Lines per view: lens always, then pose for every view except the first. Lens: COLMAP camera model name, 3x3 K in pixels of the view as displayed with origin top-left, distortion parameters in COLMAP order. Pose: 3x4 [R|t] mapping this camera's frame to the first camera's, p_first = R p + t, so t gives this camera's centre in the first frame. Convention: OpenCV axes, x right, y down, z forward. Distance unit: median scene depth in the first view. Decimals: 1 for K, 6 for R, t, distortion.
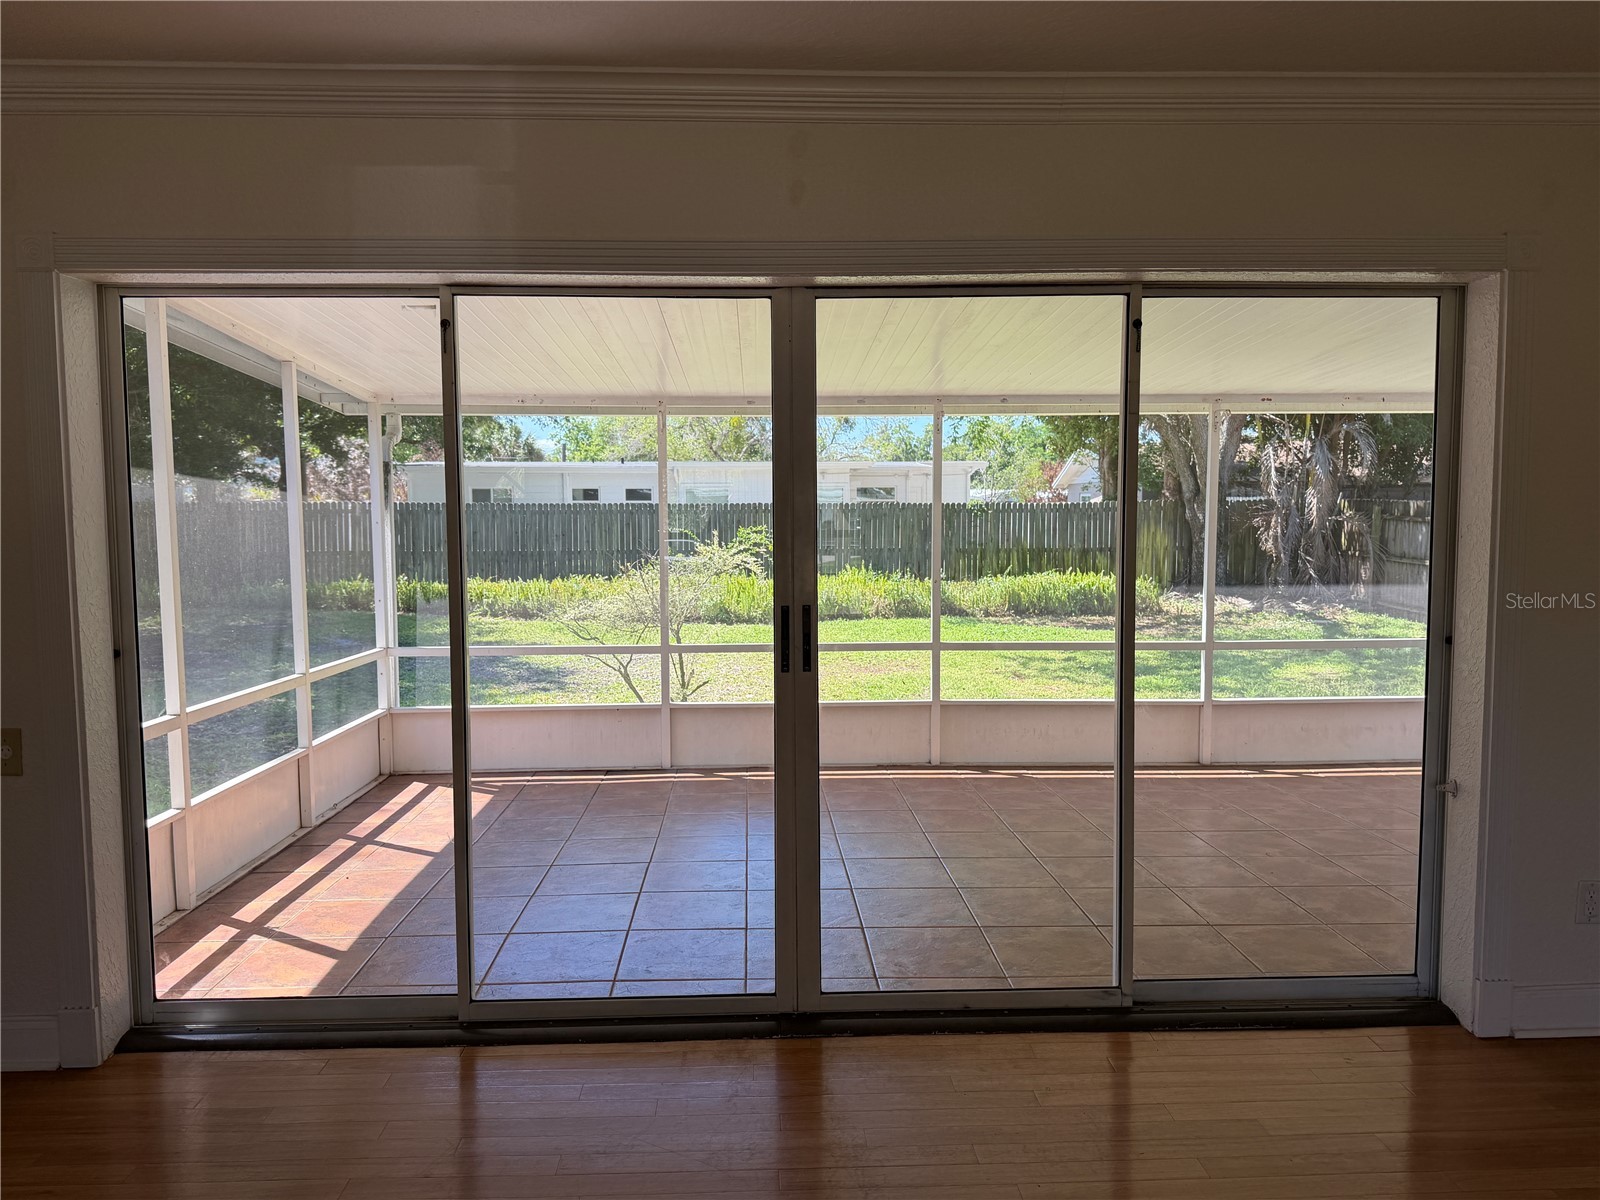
lens RADIAL K [[1117.4, 0, 800.0], [0, 1117.4, 600.0], [0, 0, 1]] dist [0.113889, -0.178924]
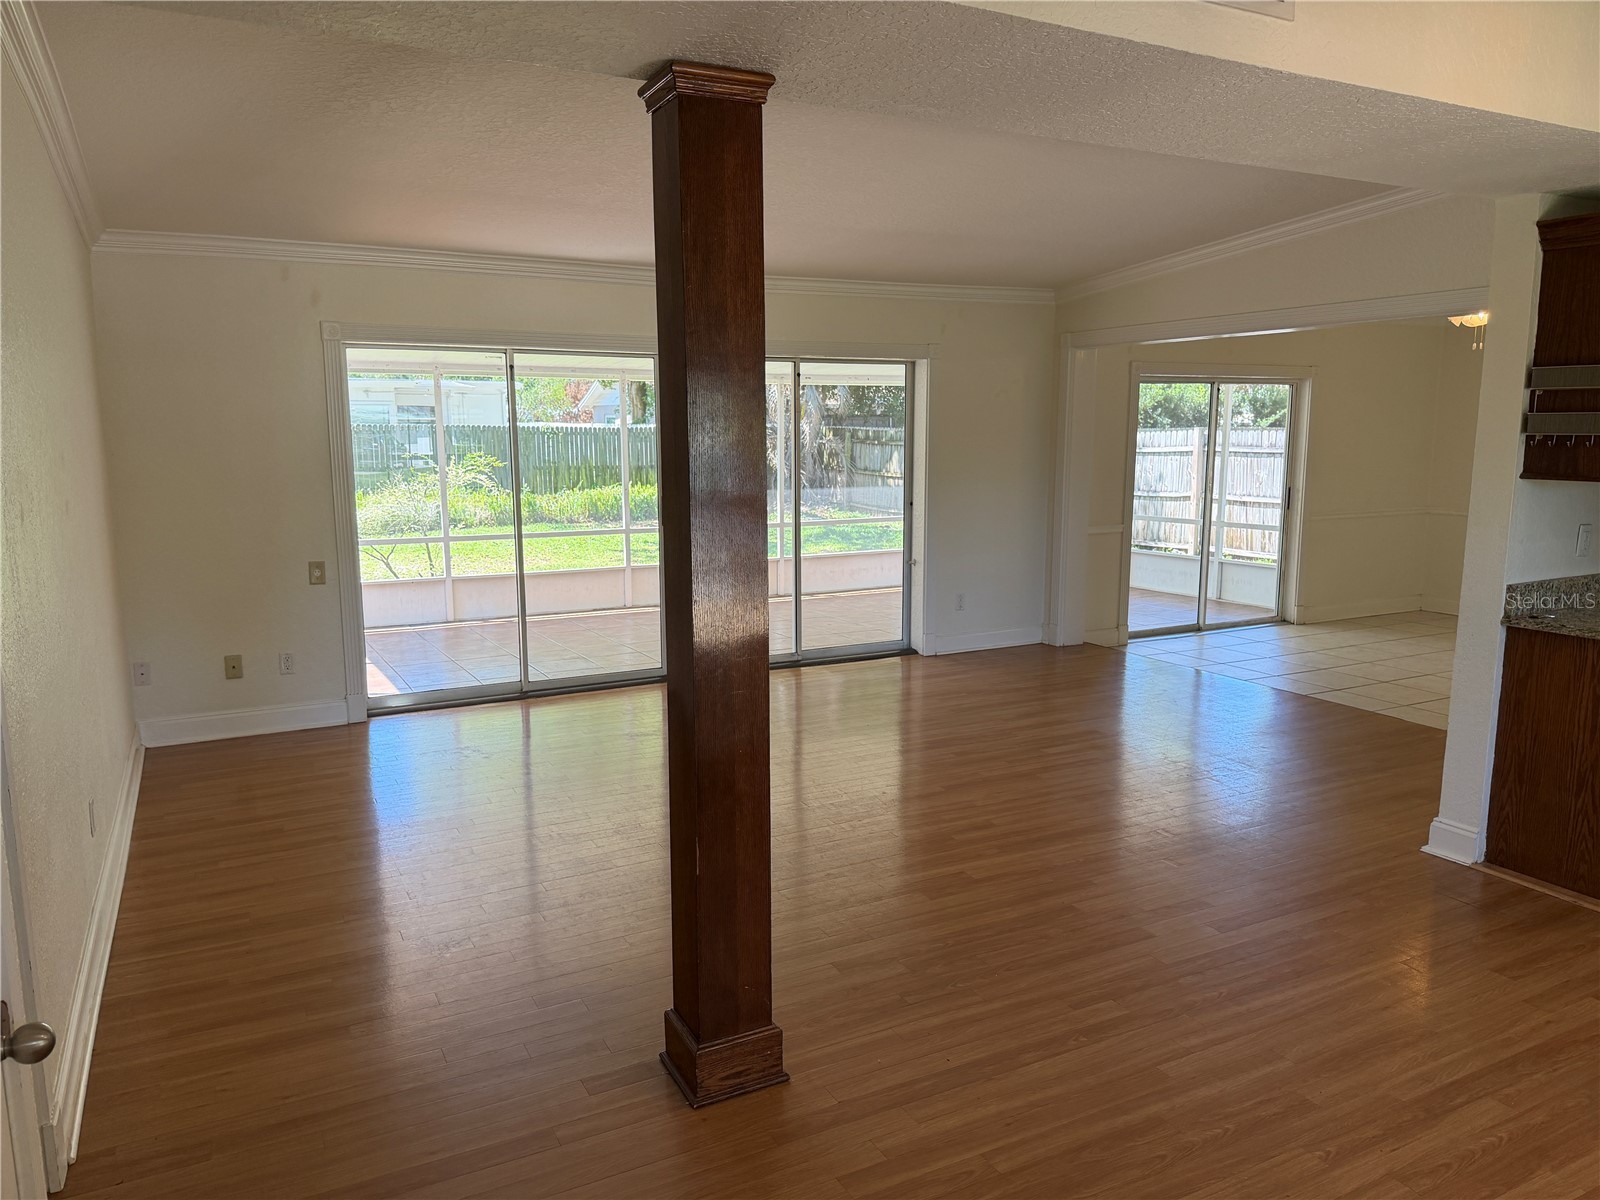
lens RADIAL K [[1120.9, 0, 800.0], [0, 1120.9, 600.0], [0, 0, 1]] dist [0.093873, -0.100528]
pose [[0.904186, -0.062347, 0.422564, -0.130666], [0.030944, 0.996252, 0.080779, 0.007252], [-0.426016, -0.059963, 0.902726, -0.210205]]
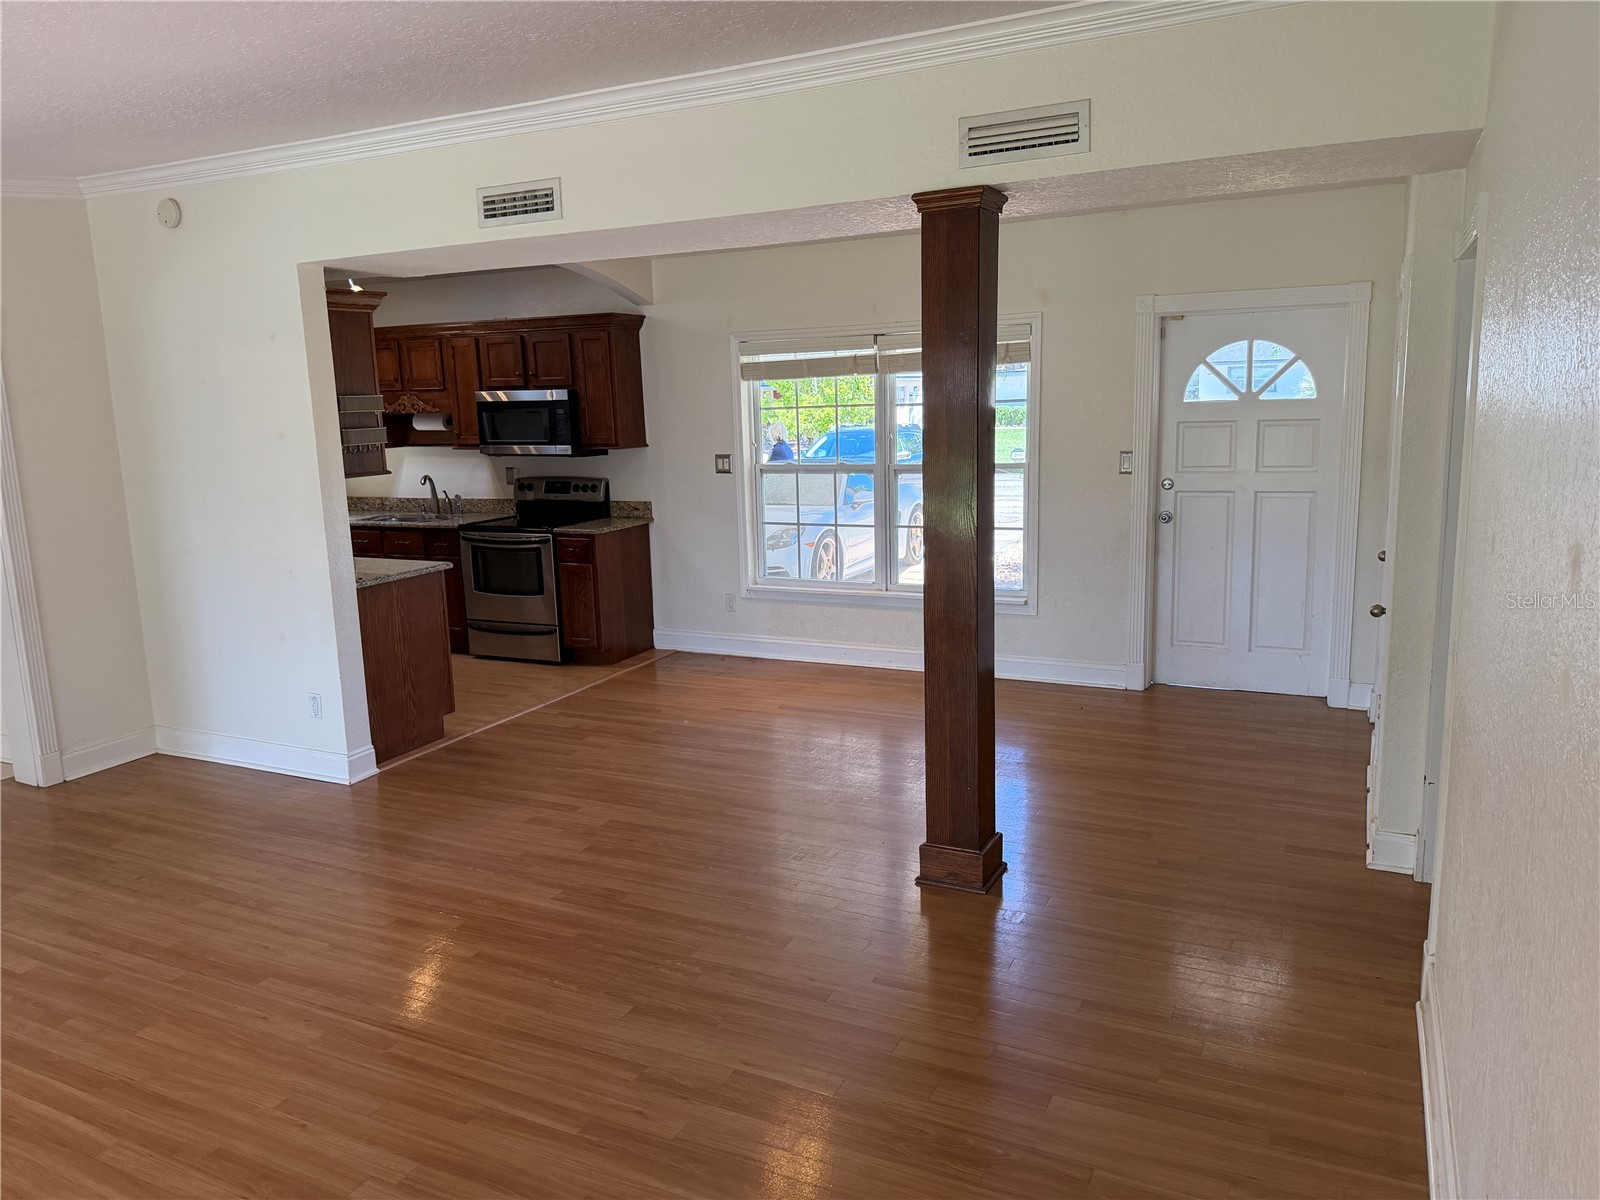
lens RADIAL K [[1117.4, 0, 800.0], [0, 1117.4, 600.0], [0, 0, 1]] dist [0.113889, -0.178924]
pose [[-0.877784, -0.056611, 0.475699, -0.156114], [0.074426, 0.964821, 0.252153, -0.030501], [-0.473239, 0.256741, -0.842691, 0.142064]]
